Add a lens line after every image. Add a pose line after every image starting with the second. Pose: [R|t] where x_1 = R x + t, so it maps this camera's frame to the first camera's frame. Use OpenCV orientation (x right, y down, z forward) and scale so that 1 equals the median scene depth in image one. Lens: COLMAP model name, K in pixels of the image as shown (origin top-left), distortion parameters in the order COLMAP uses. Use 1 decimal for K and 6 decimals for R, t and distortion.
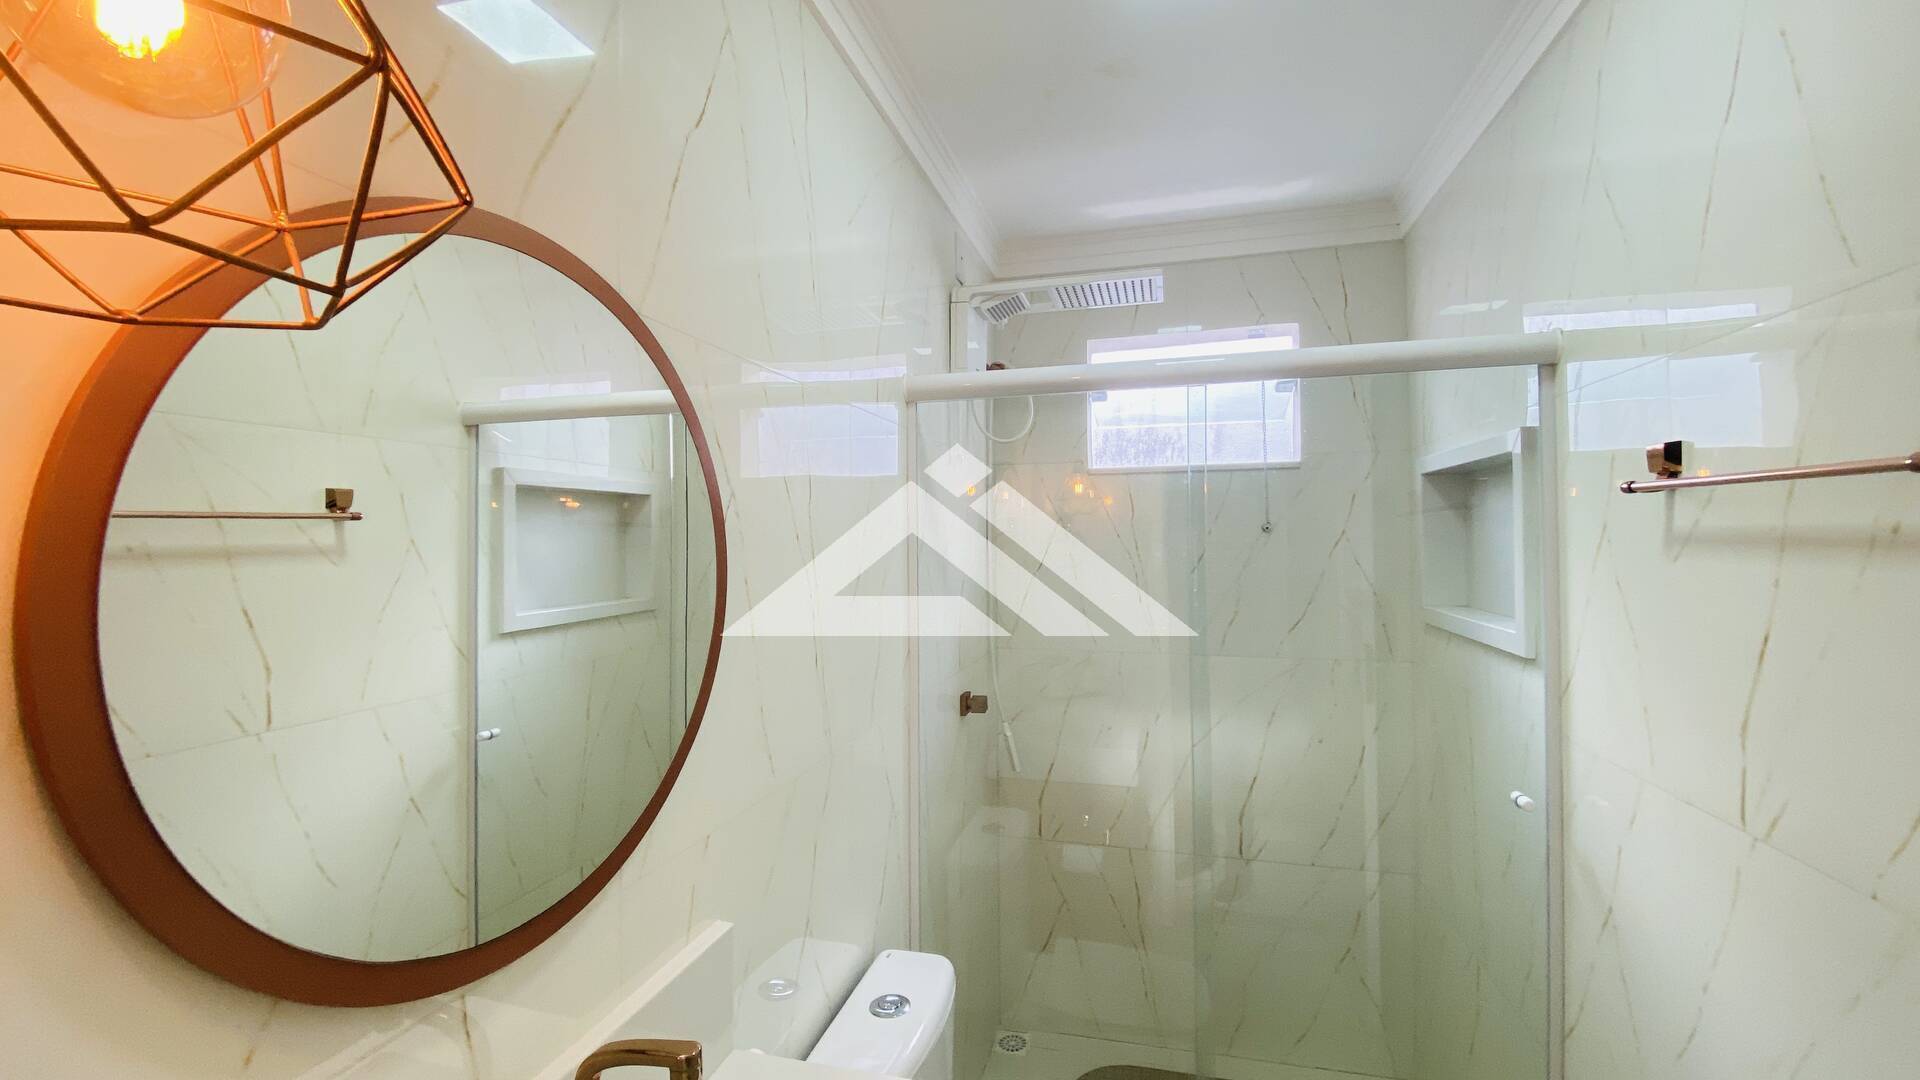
lens RADIAL K [[777.5, 0, 956.7], [0, 777.5, 540.8], [0, 0, 1]] dist [0.015879, -0.018357]
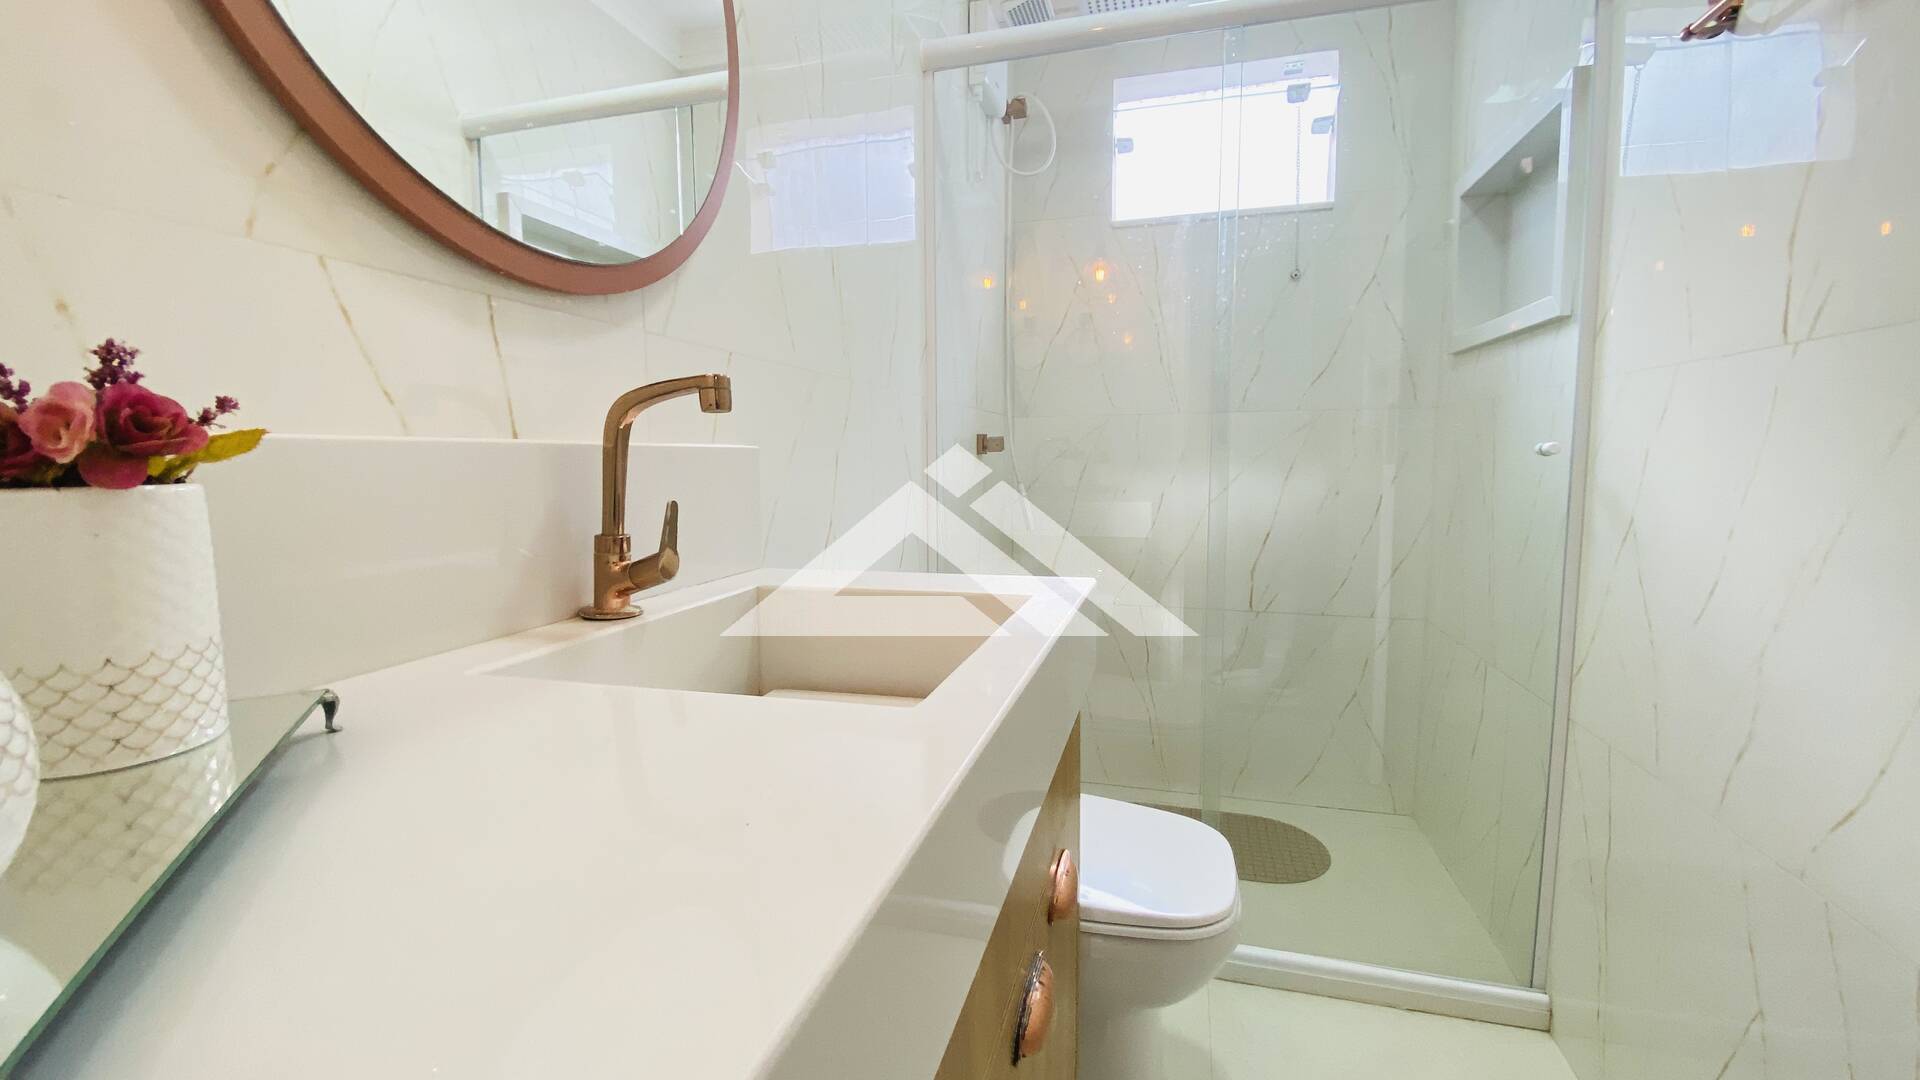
lens RADIAL K [[777.5, 0, 959.4], [0, 777.5, 542.9], [0, 0, 1]] dist [0.015879, -0.018357]
pose [[0.999915, 0.004752, -0.012169, -0.005866], [-0.003399, 0.994050, 0.108870, 0.240093], [0.012614, -0.108819, 0.993982, -0.005450]]
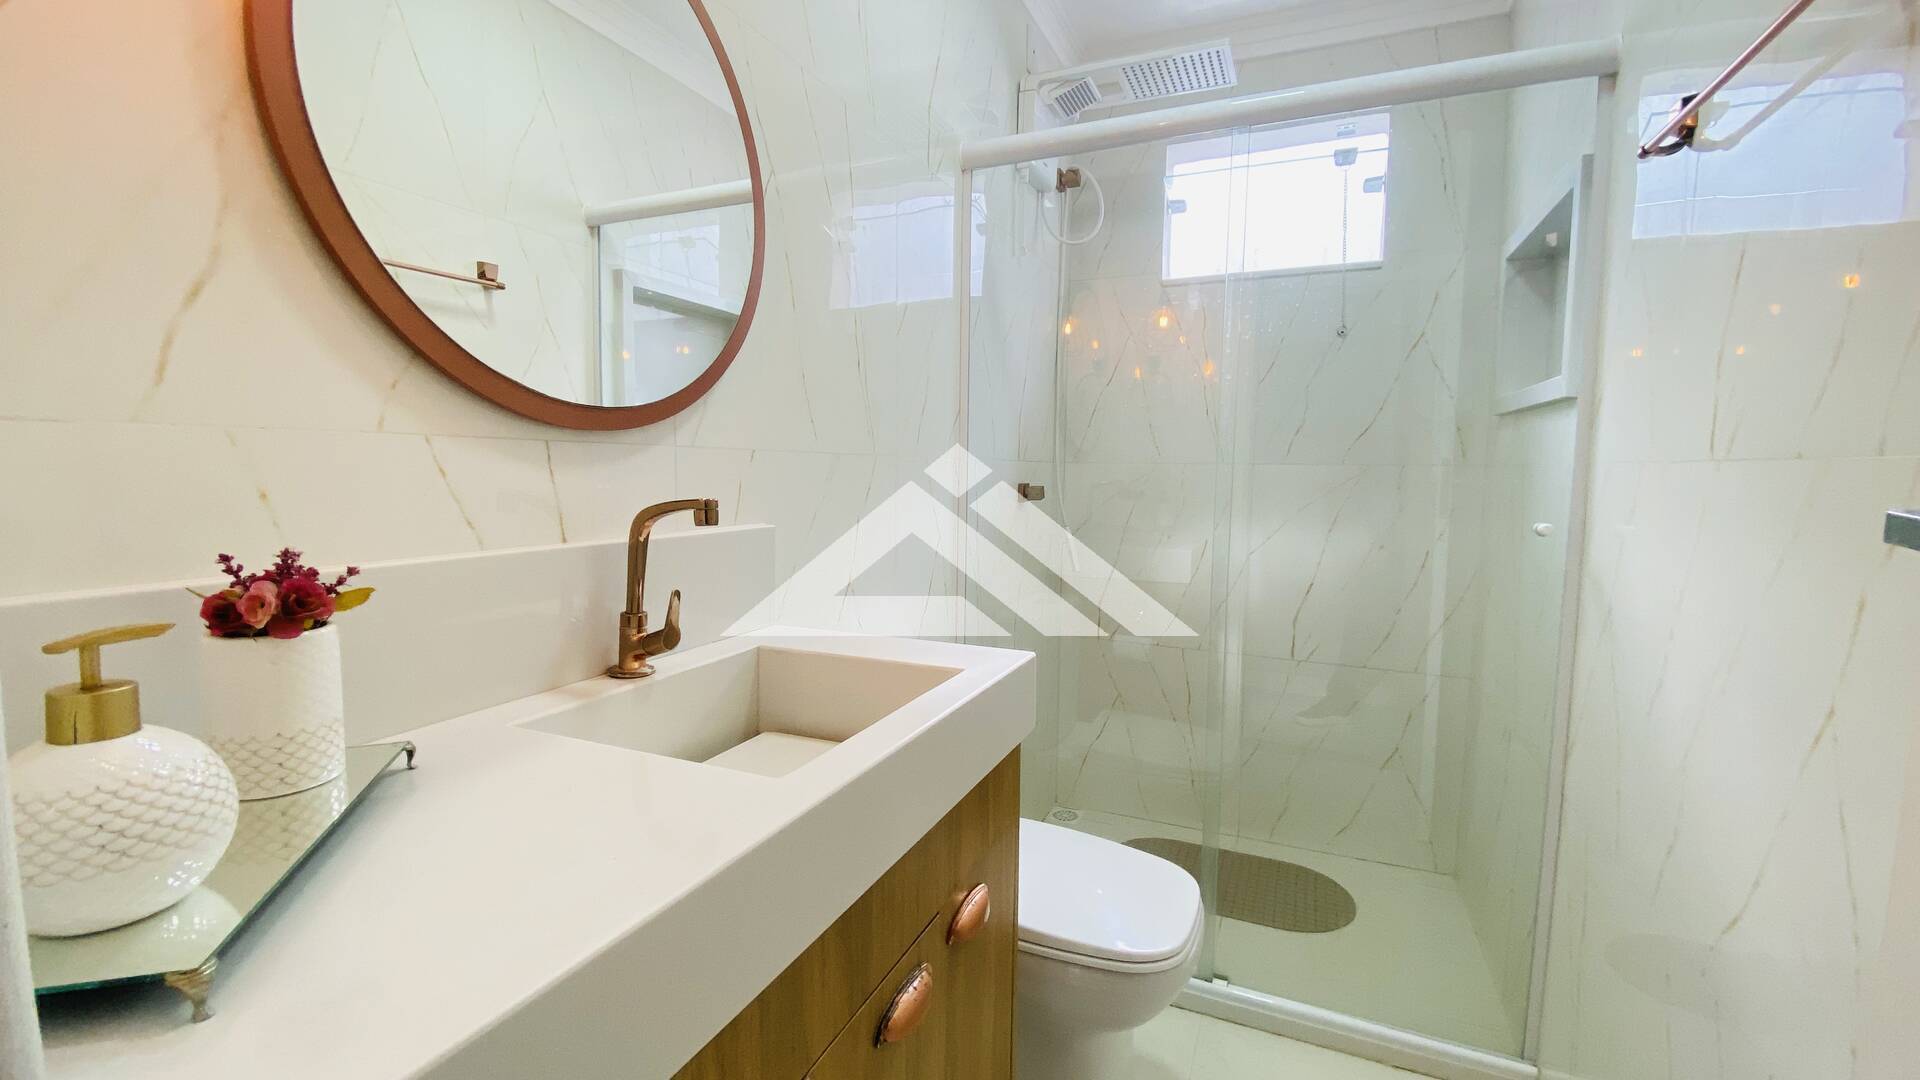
lens RADIAL K [[777.5, 0, 960.1], [0, 777.5, 541.4], [0, 0, 1]] dist [0.015879, -0.018357]
pose [[0.988043, 0.036246, -0.149859, 0.090731], [-0.021879, 0.995099, 0.096429, 0.185564], [0.152620, -0.091997, 0.983994, -0.078212]]
